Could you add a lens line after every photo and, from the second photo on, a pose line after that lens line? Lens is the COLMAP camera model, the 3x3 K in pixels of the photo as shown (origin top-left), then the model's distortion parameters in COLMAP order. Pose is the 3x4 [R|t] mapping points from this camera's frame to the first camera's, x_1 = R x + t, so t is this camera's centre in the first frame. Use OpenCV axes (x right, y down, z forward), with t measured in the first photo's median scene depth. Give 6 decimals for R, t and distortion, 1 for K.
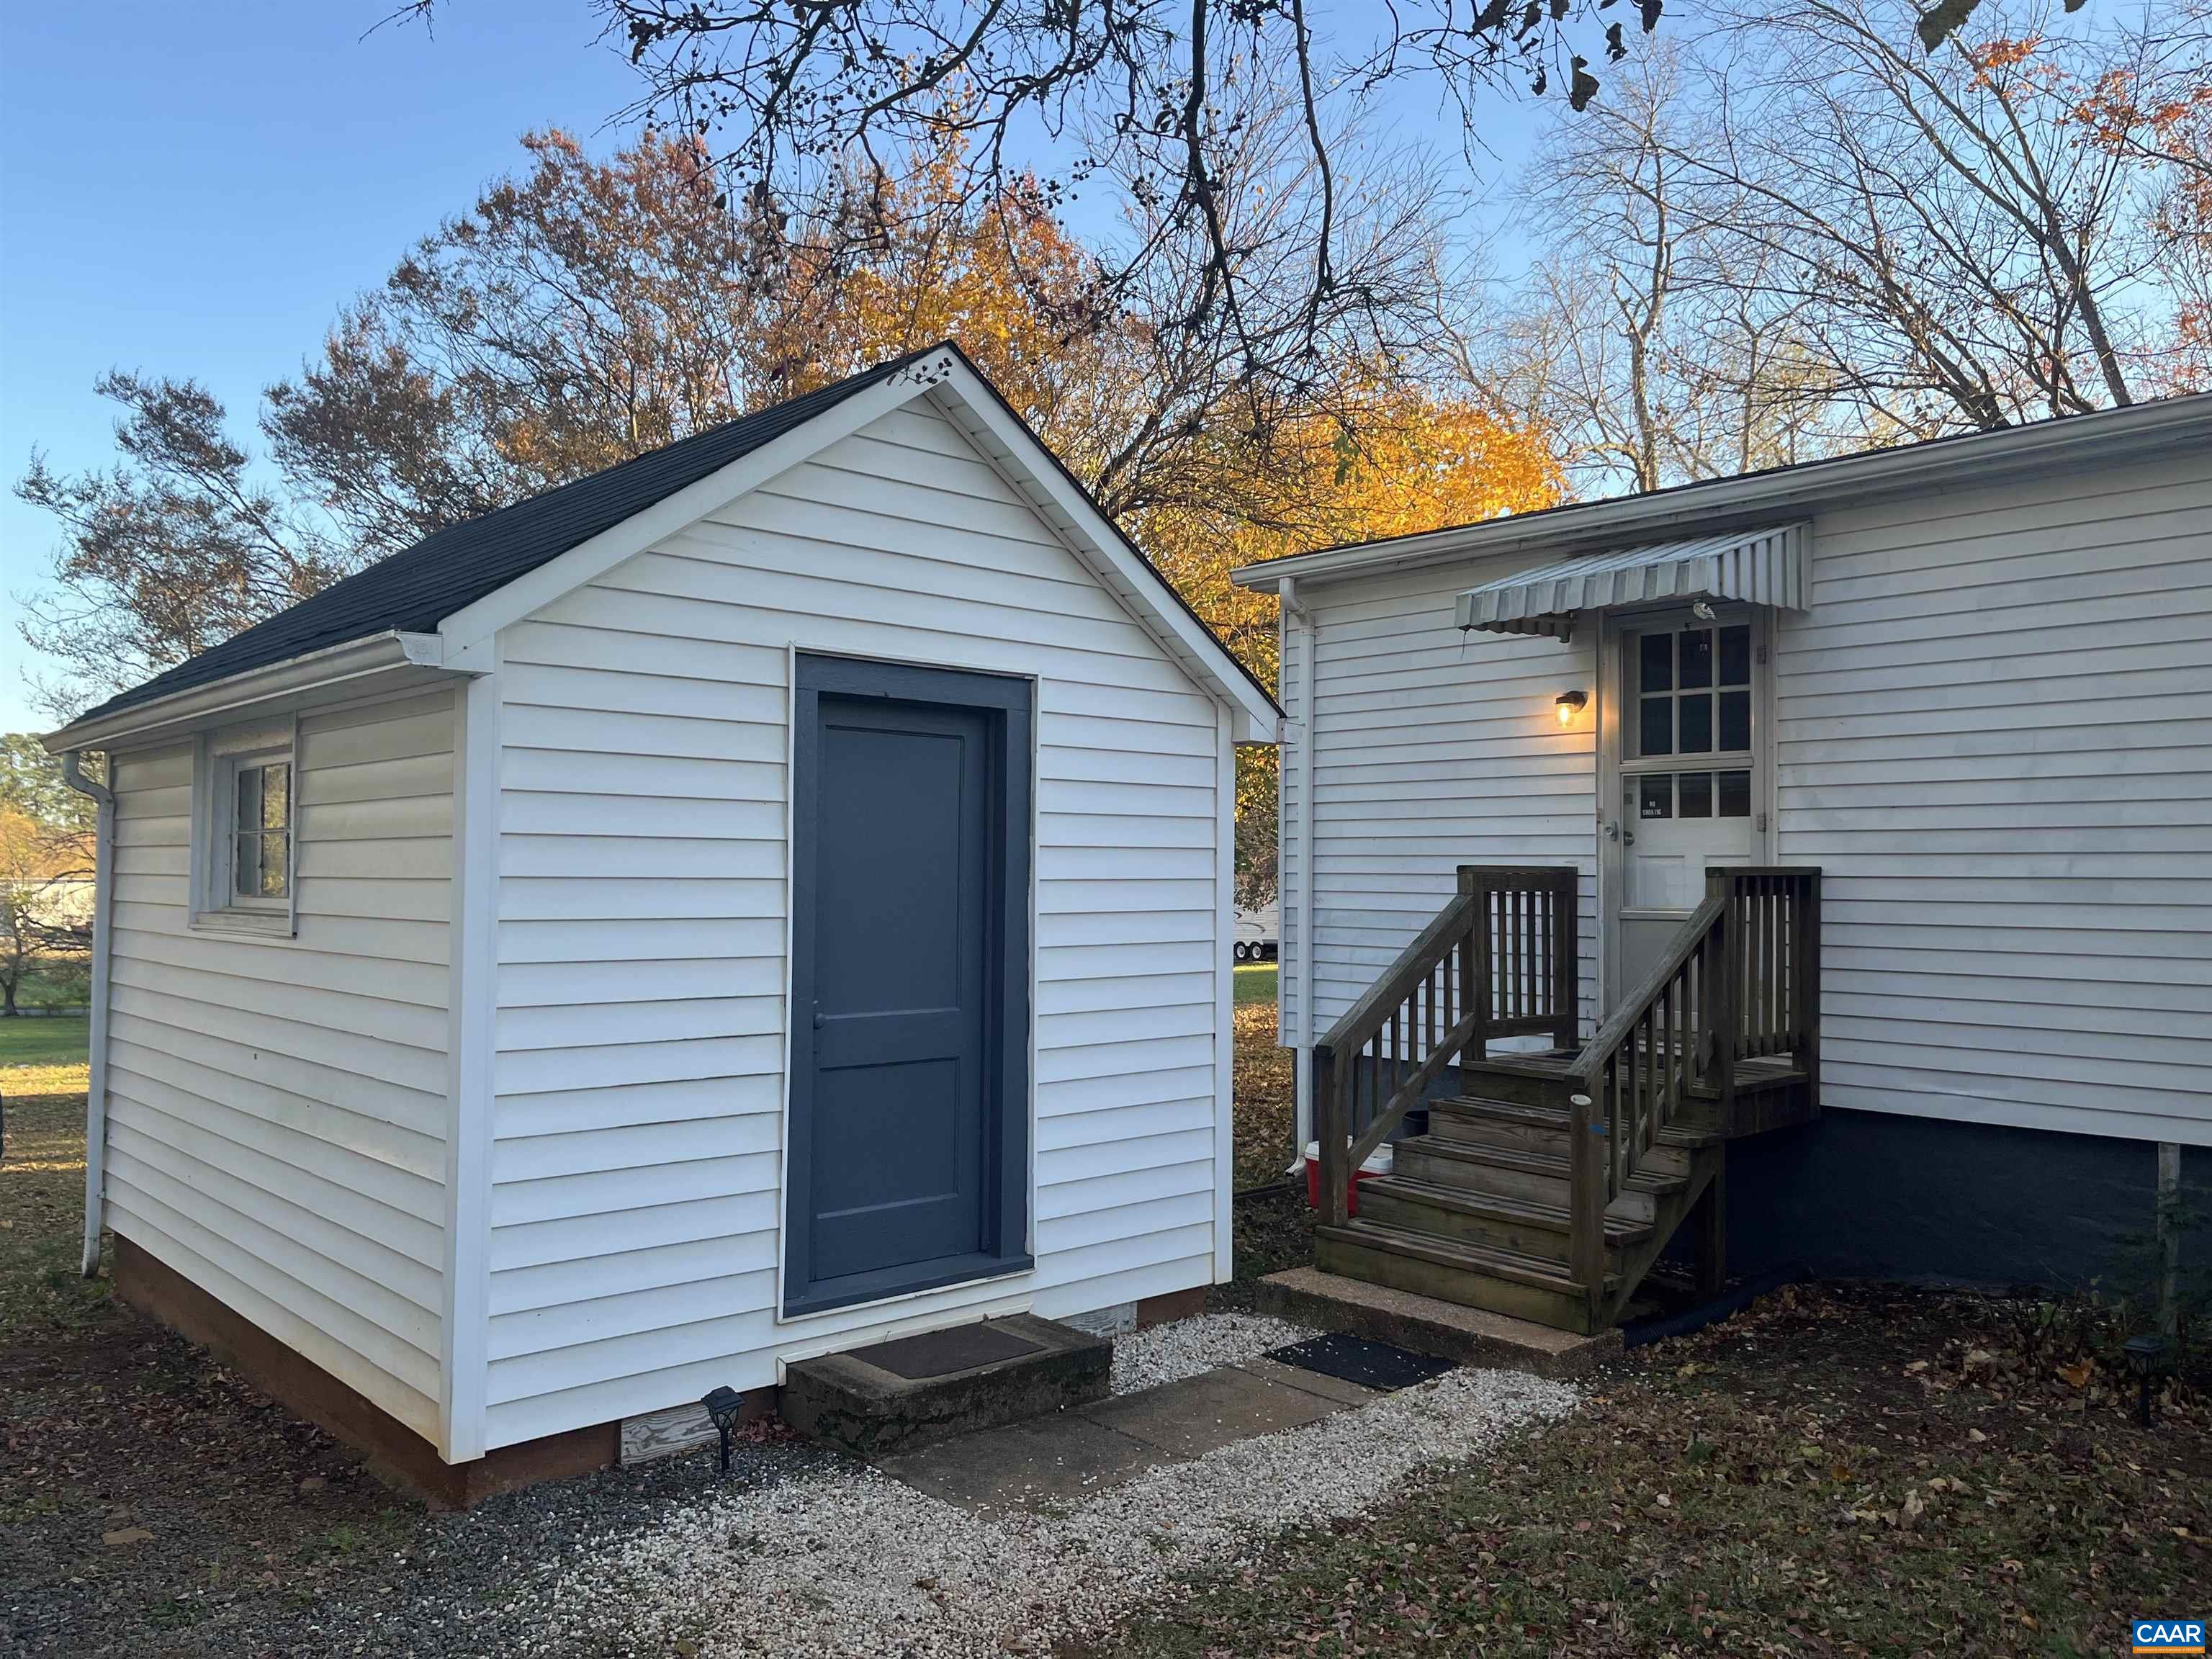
lens RADIAL K [[1643.0, 0, 1124.2], [0, 1643.0, 831.1], [0, 0, 1]] dist [0.108985, -0.160068]
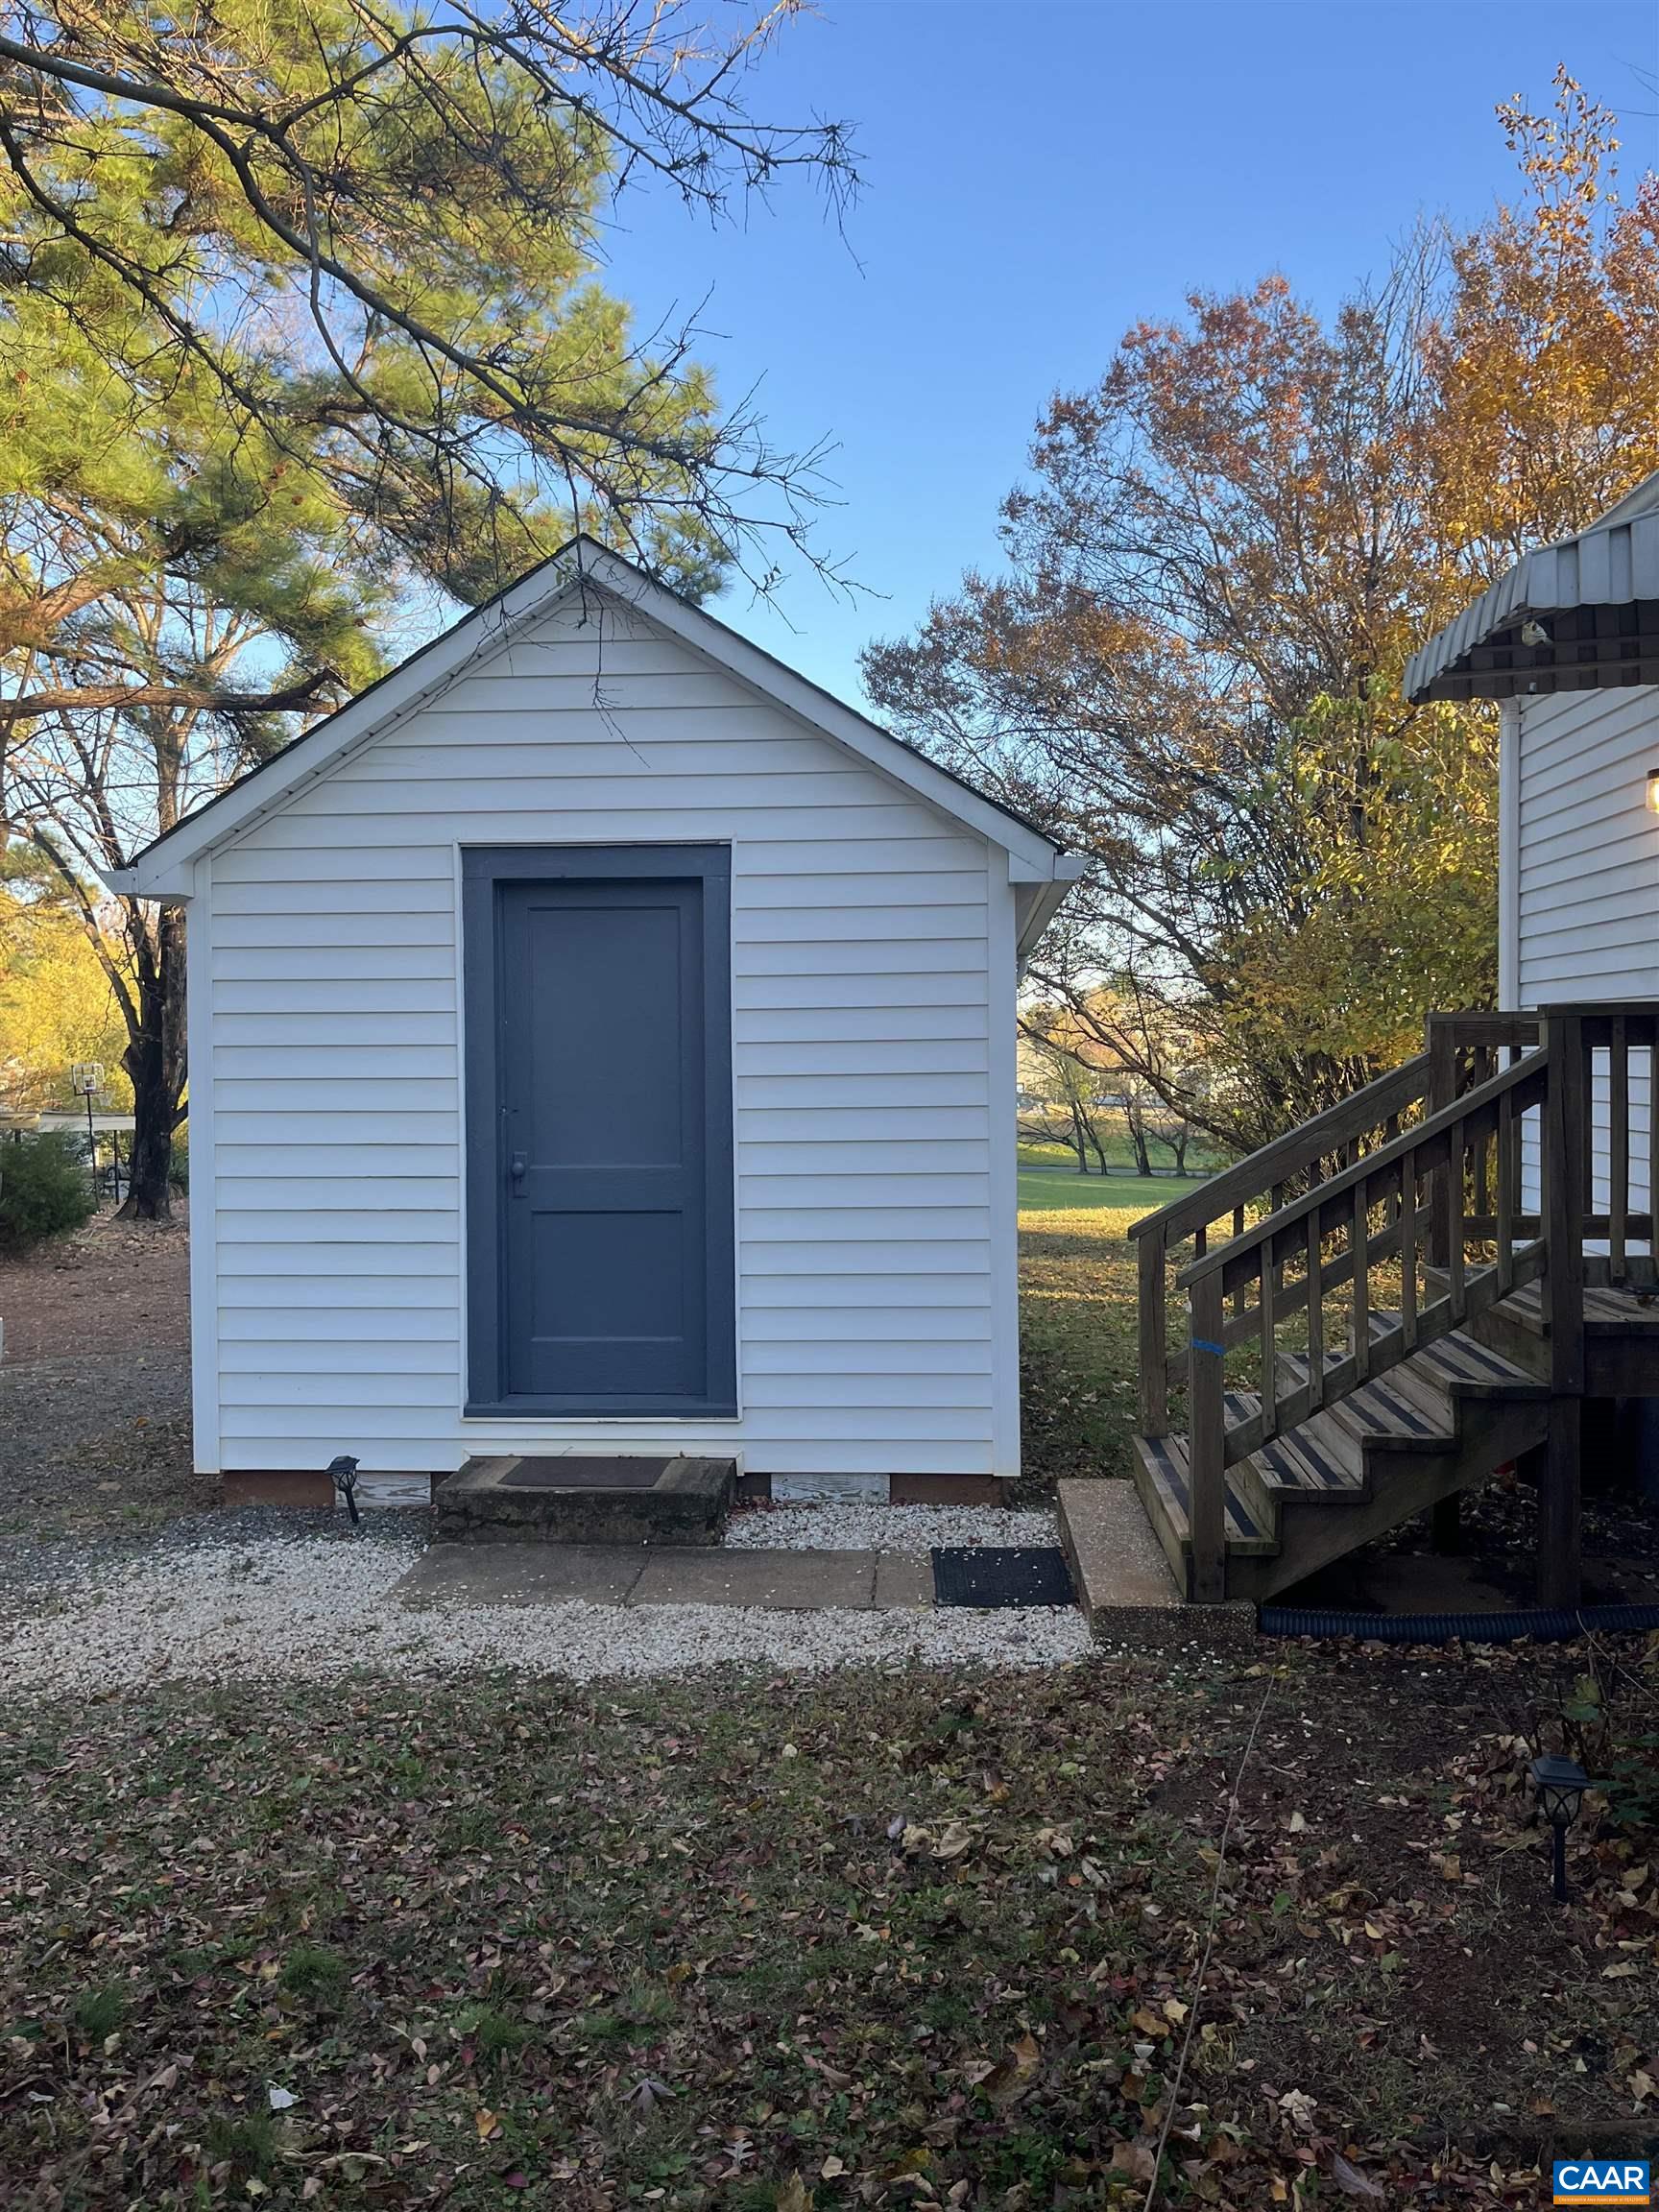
lens RADIAL K [[1643.0, 0, 847.3], [0, 1643.0, 1104.5], [0, 0, 1]] dist [0.108985, -0.160068]
pose [[0.688286, 0.005150, -0.725422, 0.738163], [0.036260, 0.998481, 0.041492, 0.028540], [0.724533, -0.054862, 0.687053, 0.352319]]
